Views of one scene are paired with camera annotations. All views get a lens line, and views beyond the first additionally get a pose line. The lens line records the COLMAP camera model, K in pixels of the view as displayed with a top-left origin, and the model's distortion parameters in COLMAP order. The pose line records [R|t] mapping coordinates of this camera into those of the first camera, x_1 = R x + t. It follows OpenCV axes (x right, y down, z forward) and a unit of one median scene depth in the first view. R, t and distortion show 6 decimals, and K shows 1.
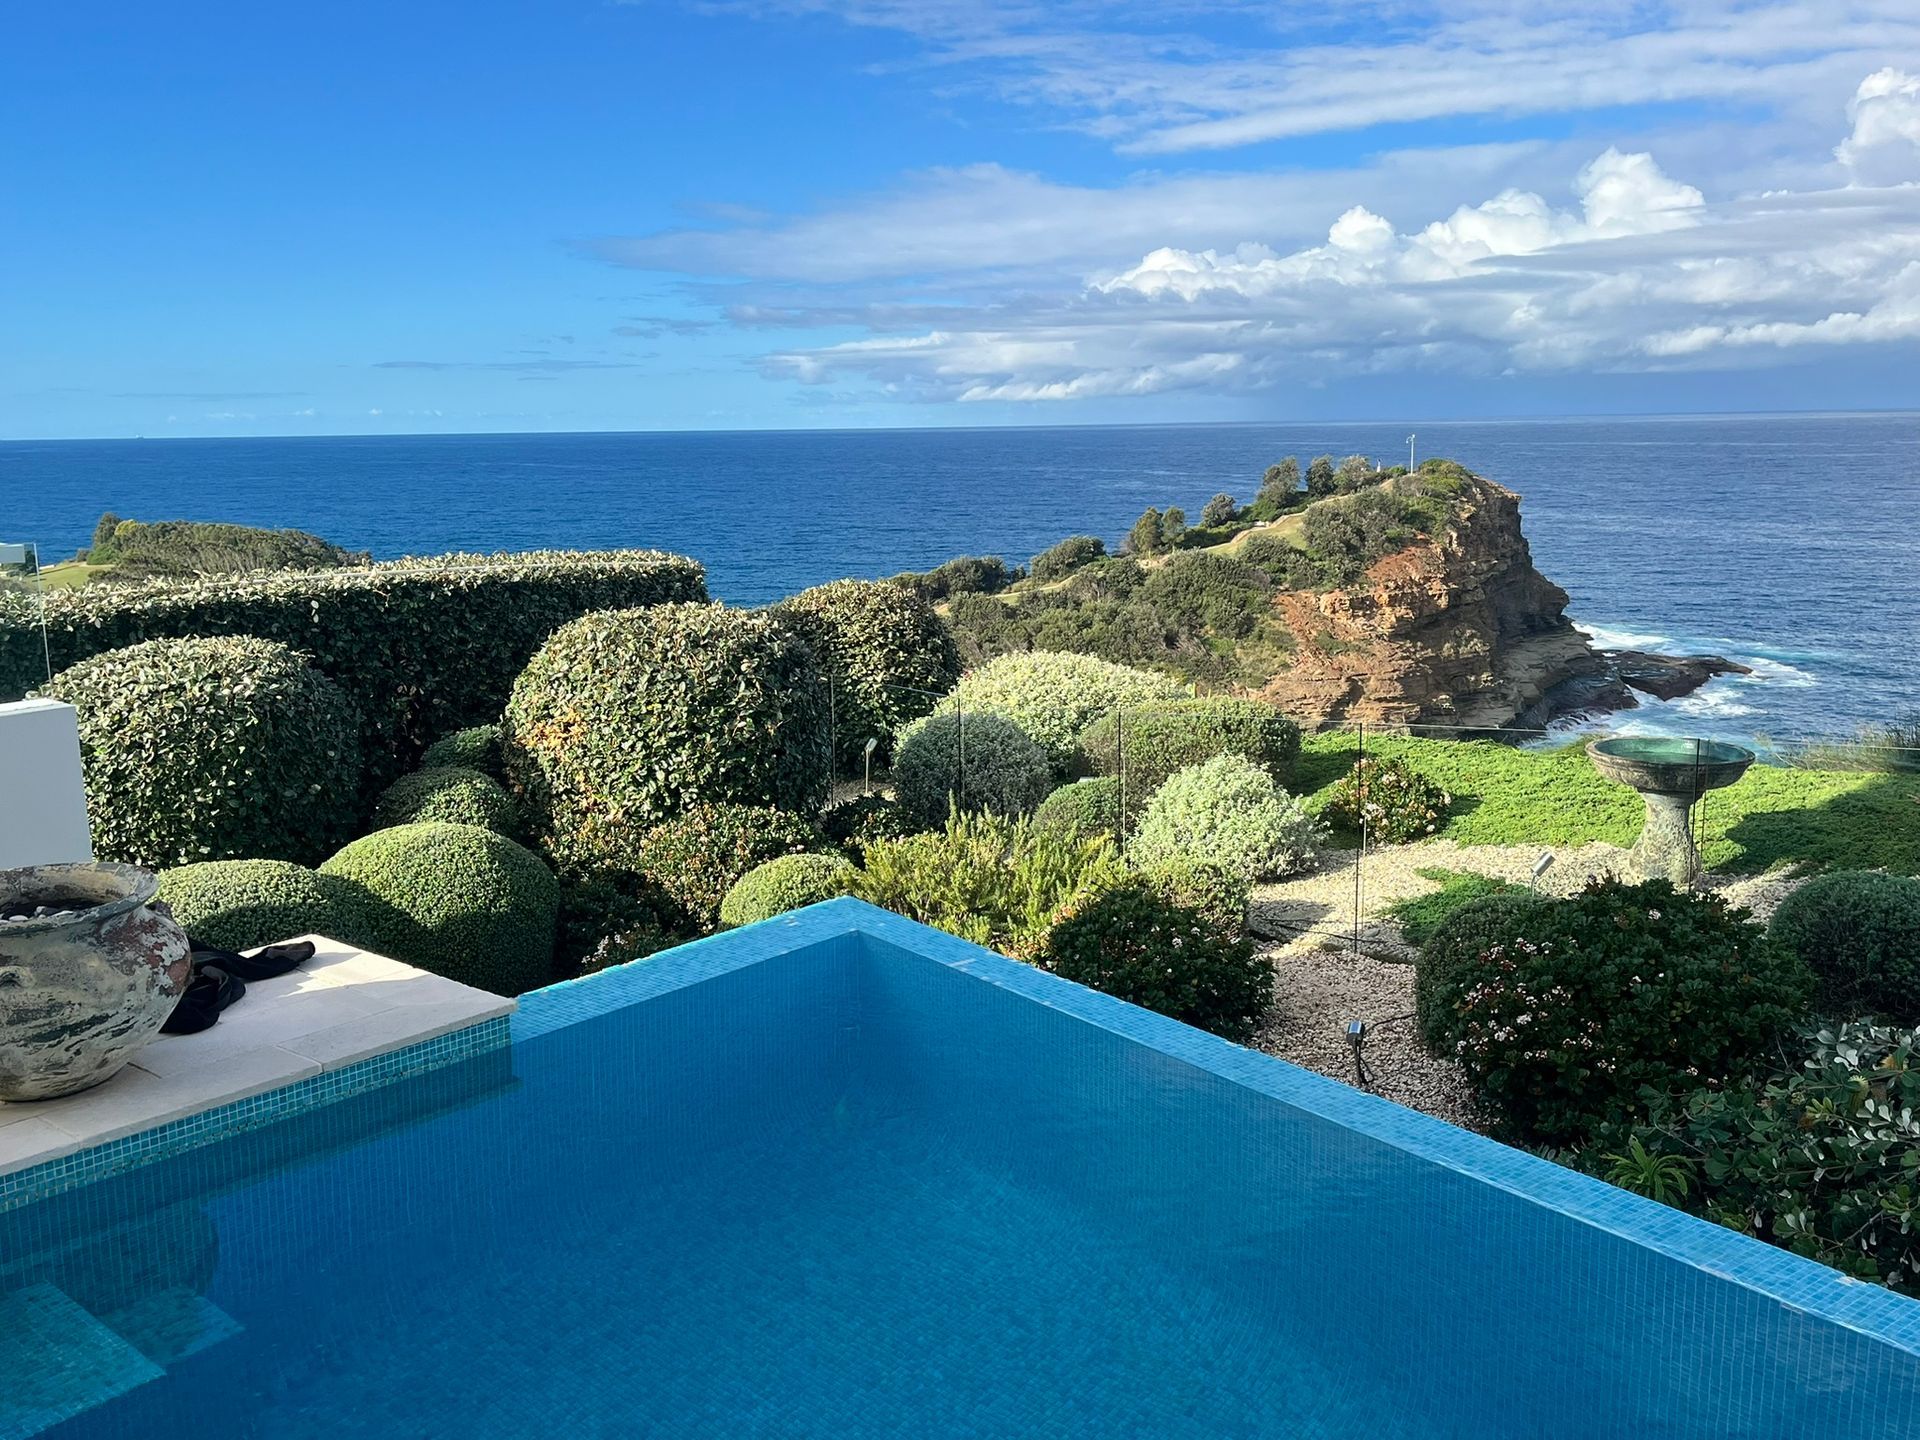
lens RADIAL K [[1759.7, 0, 932.6], [0, 1759.7, 722.7], [0, 0, 1]] dist [0.081600, -0.079866]
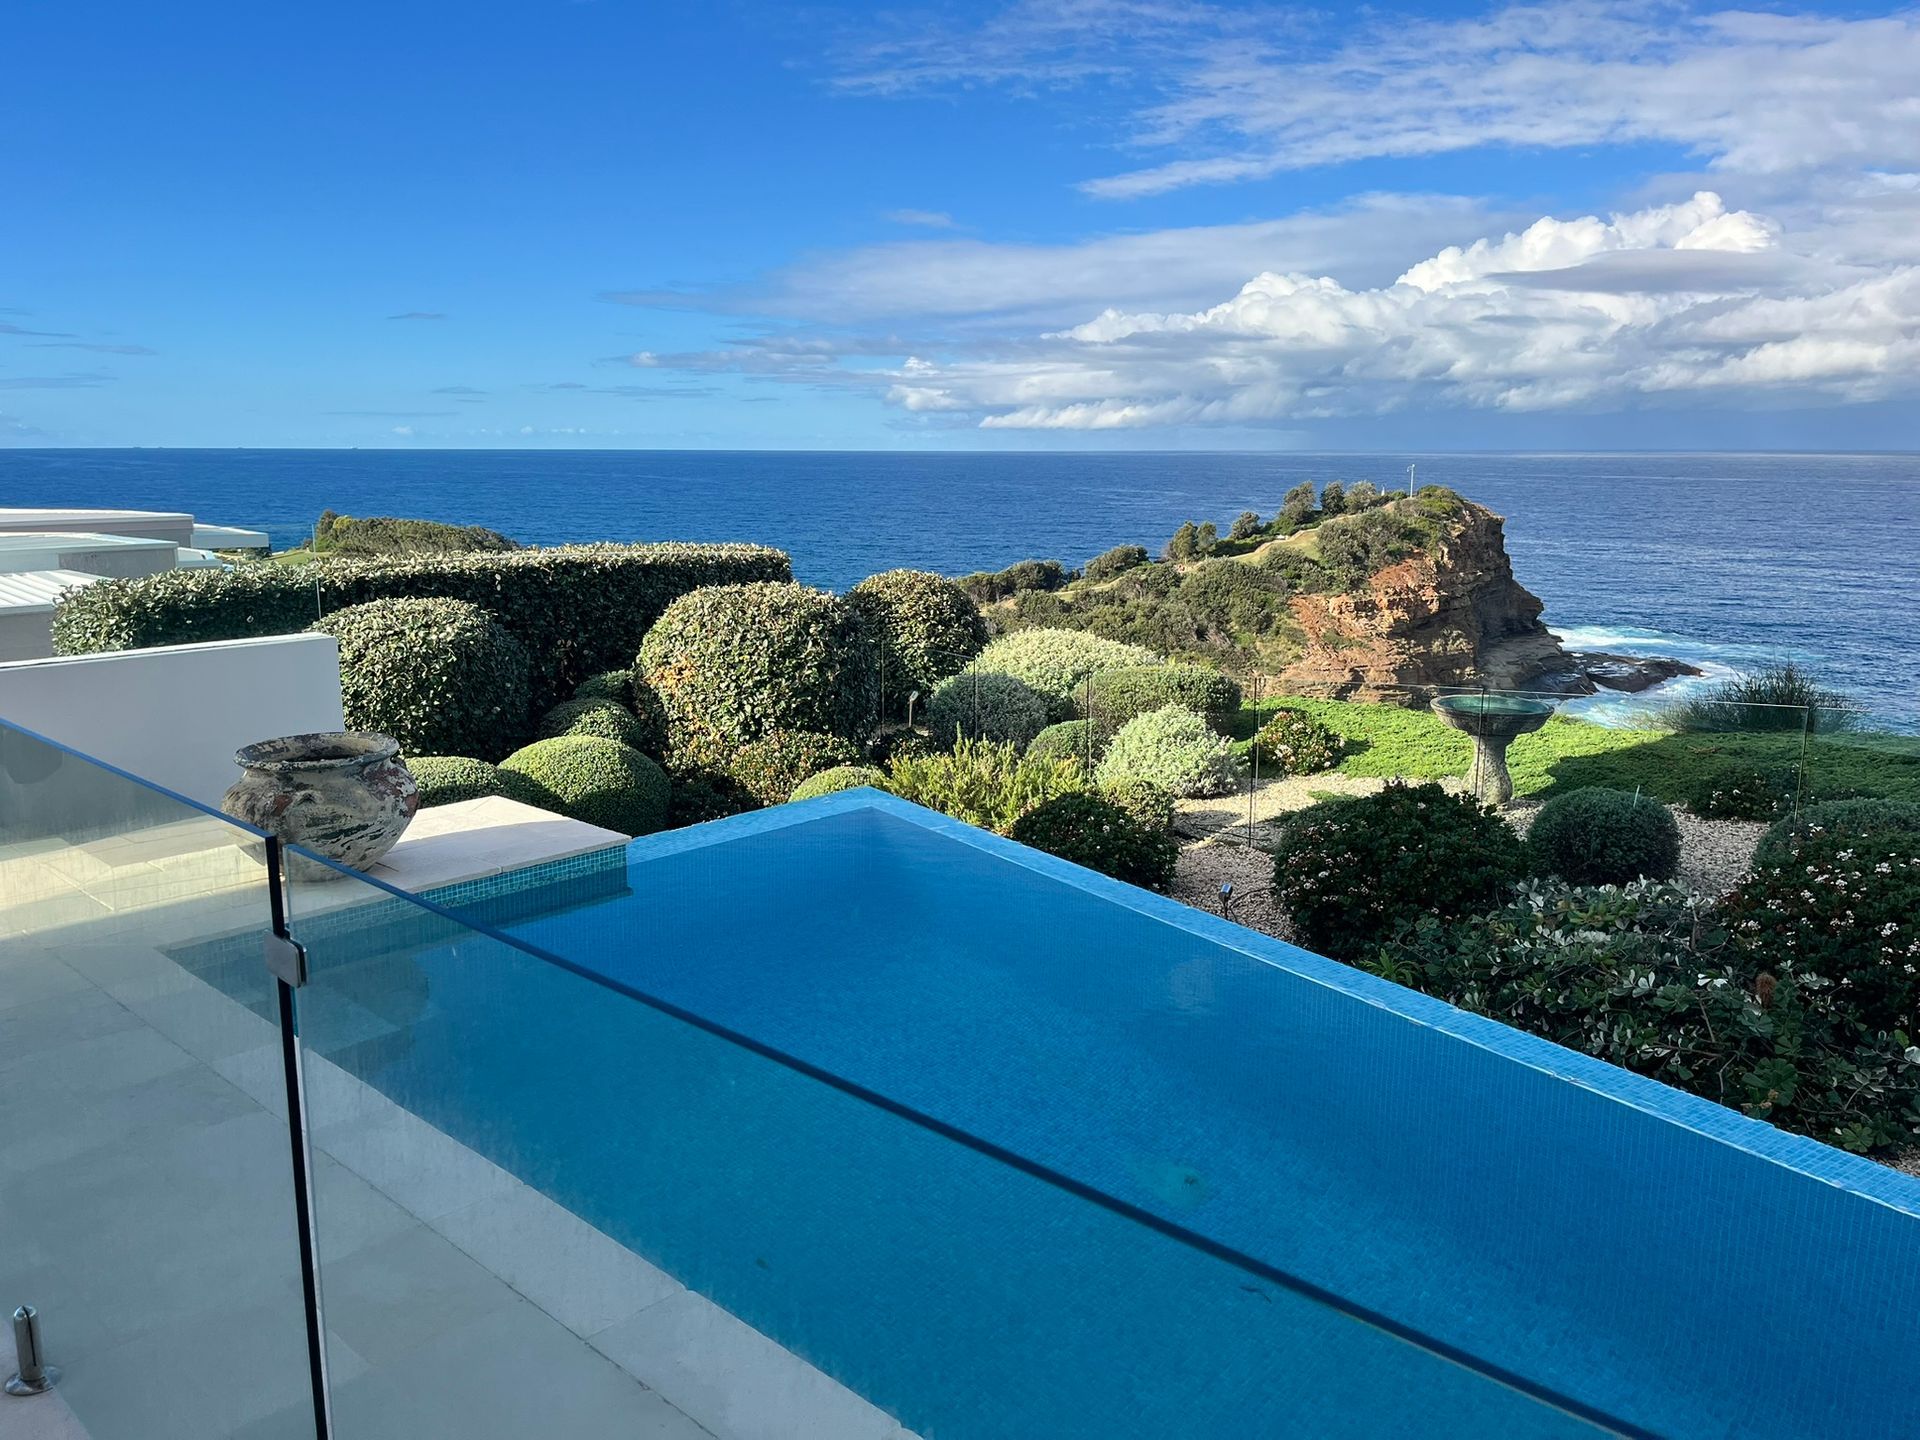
lens RADIAL K [[1472.0, 0, 943.3], [0, 1472.0, 711.8], [0, 0, 1]] dist [0.094170, -0.146524]
pose [[0.998945, 0.025002, -0.038513, 0.038495], [-0.024641, 0.999648, 0.009826, 0.017614], [0.038745, -0.008867, 0.999210, -0.122065]]
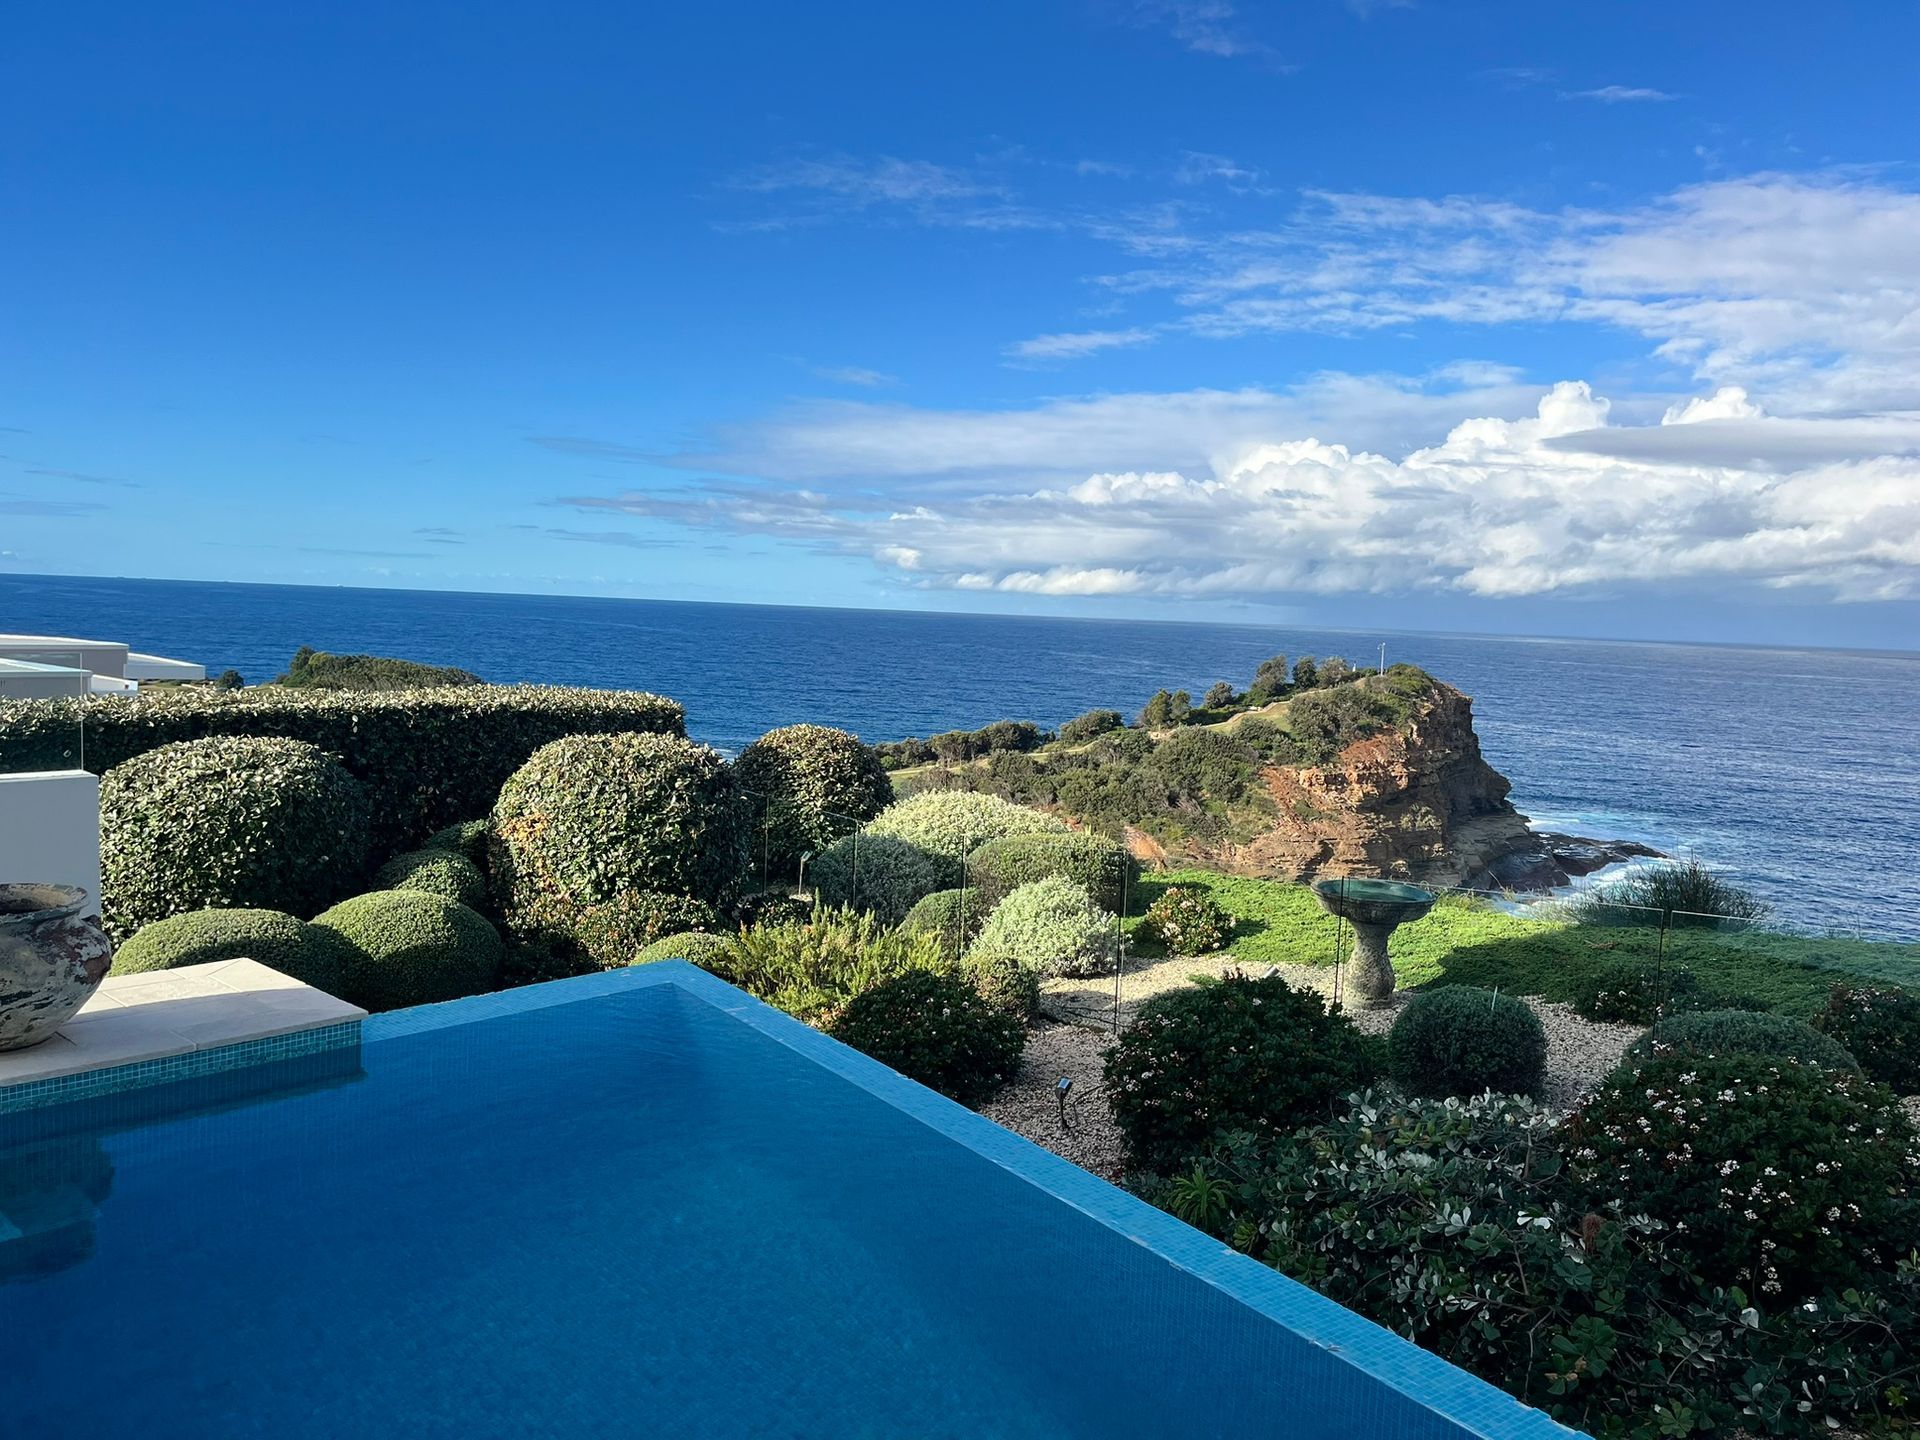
lens RADIAL K [[1472.8, 0, 960.0], [0, 1472.8, 720.0], [0, 0, 1]] dist [0.089791, -0.135618]
pose [[0.998184, 0.058337, -0.015036, 0.111853], [-0.059482, 0.993940, -0.092440, 0.008821], [0.009553, 0.093167, 0.995605, -0.067289]]
